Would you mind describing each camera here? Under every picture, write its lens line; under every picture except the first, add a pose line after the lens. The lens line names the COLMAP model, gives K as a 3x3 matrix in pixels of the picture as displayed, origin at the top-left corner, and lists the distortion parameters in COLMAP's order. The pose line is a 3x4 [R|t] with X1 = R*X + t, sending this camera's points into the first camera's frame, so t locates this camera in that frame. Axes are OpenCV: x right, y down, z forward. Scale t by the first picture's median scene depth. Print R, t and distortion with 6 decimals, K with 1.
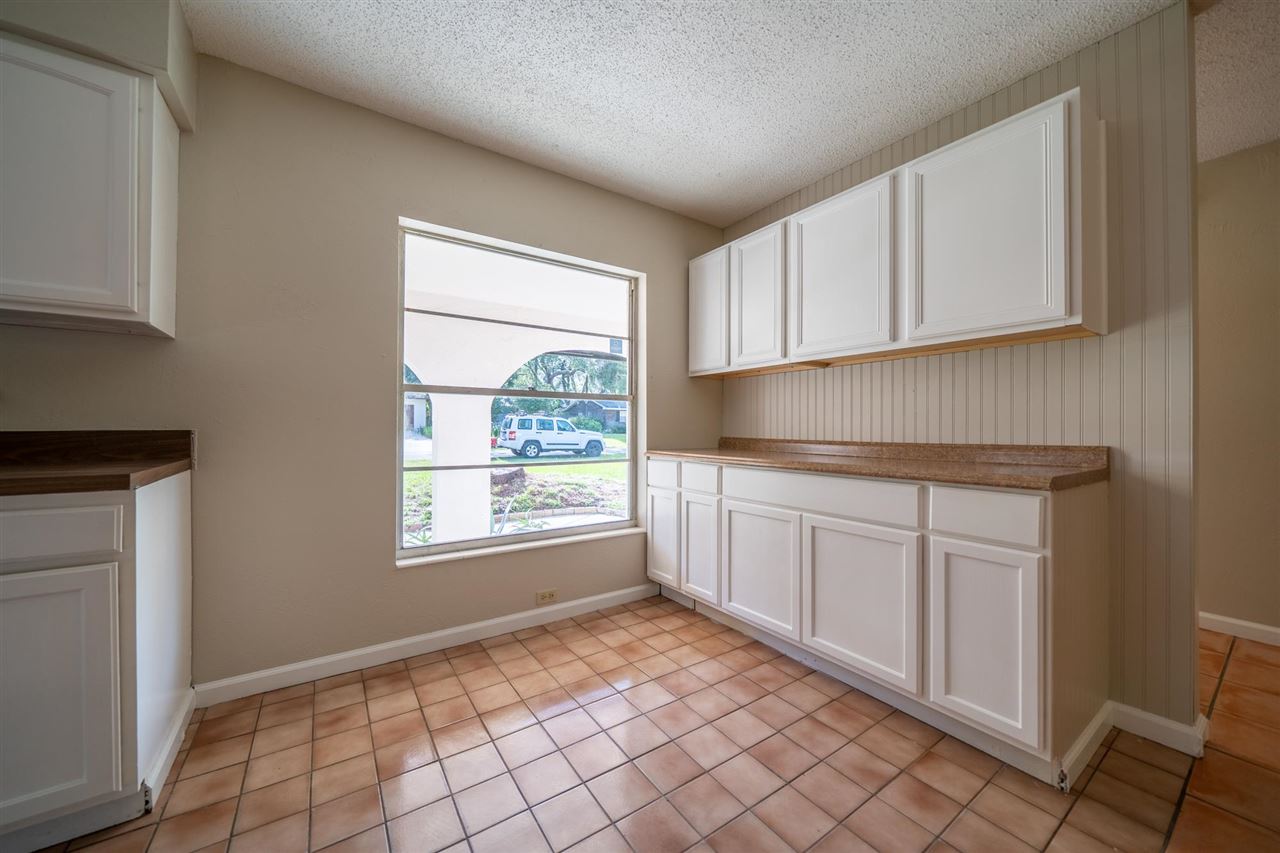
lens RADIAL K [[442.3, 0, 627.3], [0, 442.3, 426.2], [0, 0, 1]] dist [-0.000486, -0.000031]
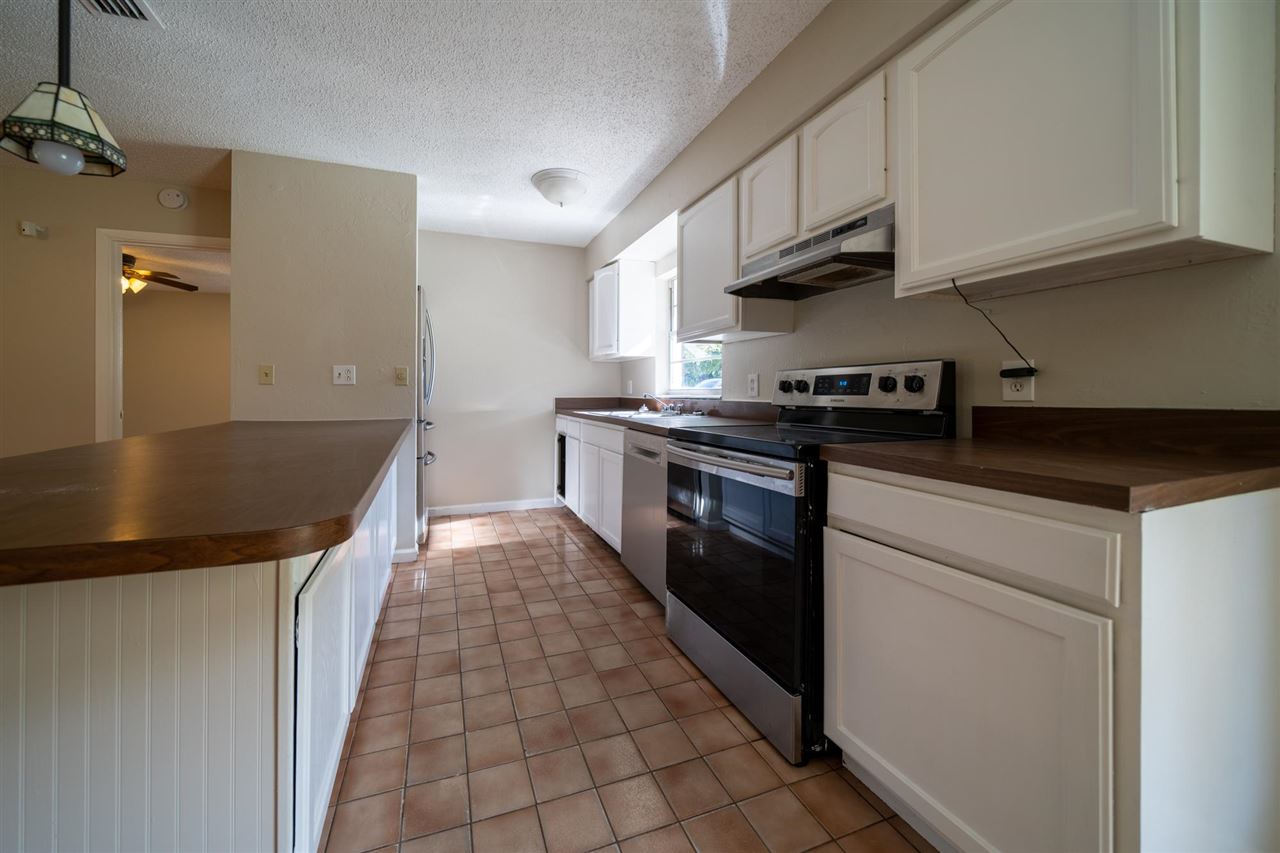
lens RADIAL K [[473.6, 0, 590.7], [0, 473.6, 391.9], [0, 0, 1]] dist [-0.002371, -0.000337]
pose [[-0.266043, -0.006375, -0.963940, -0.234587], [0.006826, 0.999941, -0.008497, -0.019362], [0.963937, -0.008840, -0.265984, 0.367470]]
